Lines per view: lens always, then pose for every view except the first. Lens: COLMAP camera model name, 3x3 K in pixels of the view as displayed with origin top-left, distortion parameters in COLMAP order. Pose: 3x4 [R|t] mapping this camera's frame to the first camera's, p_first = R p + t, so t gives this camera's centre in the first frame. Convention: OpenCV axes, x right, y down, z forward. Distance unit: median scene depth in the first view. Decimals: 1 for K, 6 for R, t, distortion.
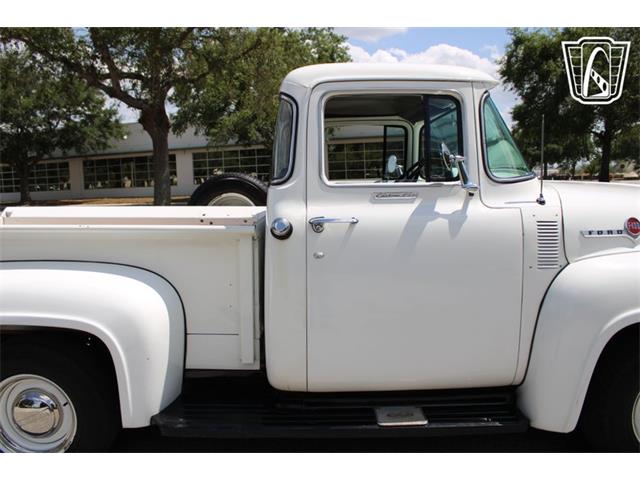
lens RADIAL K [[534.9, 0, 317.2], [0, 534.9, 239.7], [0, 0, 1]] dist [-0.154799, 0.134447]
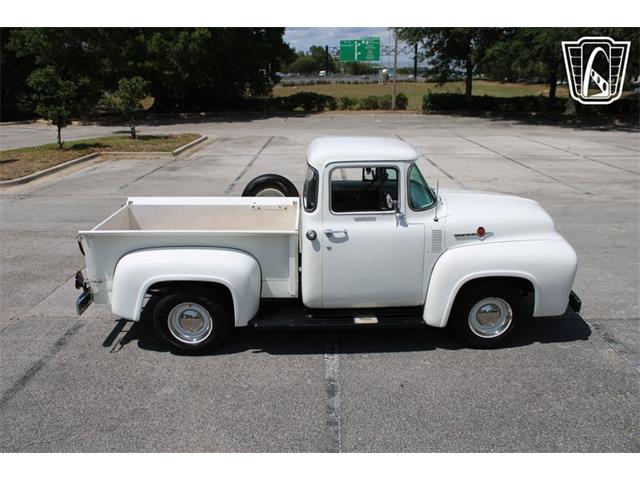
lens RADIAL K [[534.9, 0, 317.2], [0, 534.9, 239.7], [0, 0, 1]] dist [-0.154799, 0.134447]
pose [[0.999530, 0.000803, 0.030655, -0.106576], [-0.006017, 0.985361, 0.170376, -0.347885], [-0.030069, -0.170480, 0.984902, -1.064711]]
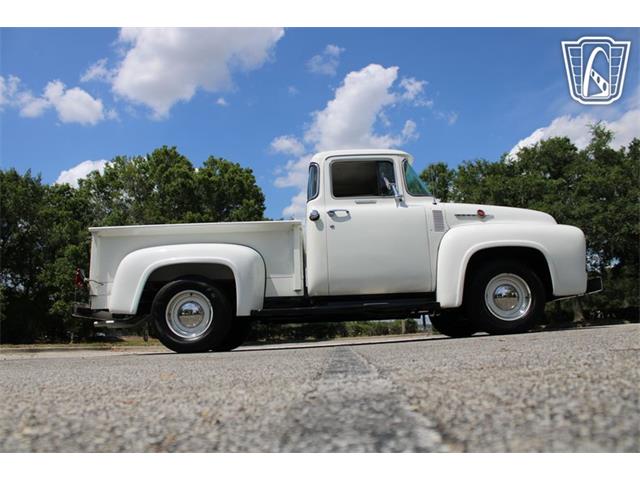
lens RADIAL K [[534.9, 0, 317.2], [0, 534.9, 239.7], [0, 0, 1]] dist [-0.154799, 0.134447]
pose [[0.999452, -0.030534, 0.012754, -0.084432], [0.032995, 0.948836, -0.314042, 0.724328], [-0.002512, 0.314291, 0.949323, -1.005365]]
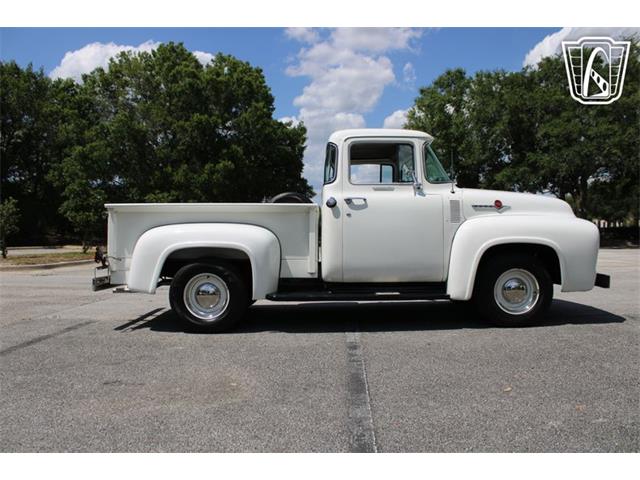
lens RADIAL K [[534.9, 0, 317.2], [0, 534.9, 239.7], [0, 0, 1]] dist [-0.154799, 0.134447]
pose [[0.999990, 0.004411, -0.001034, -0.117836], [-0.004502, 0.993061, -0.117518, 0.368868], [0.000508, 0.117521, 0.993070, -1.099810]]
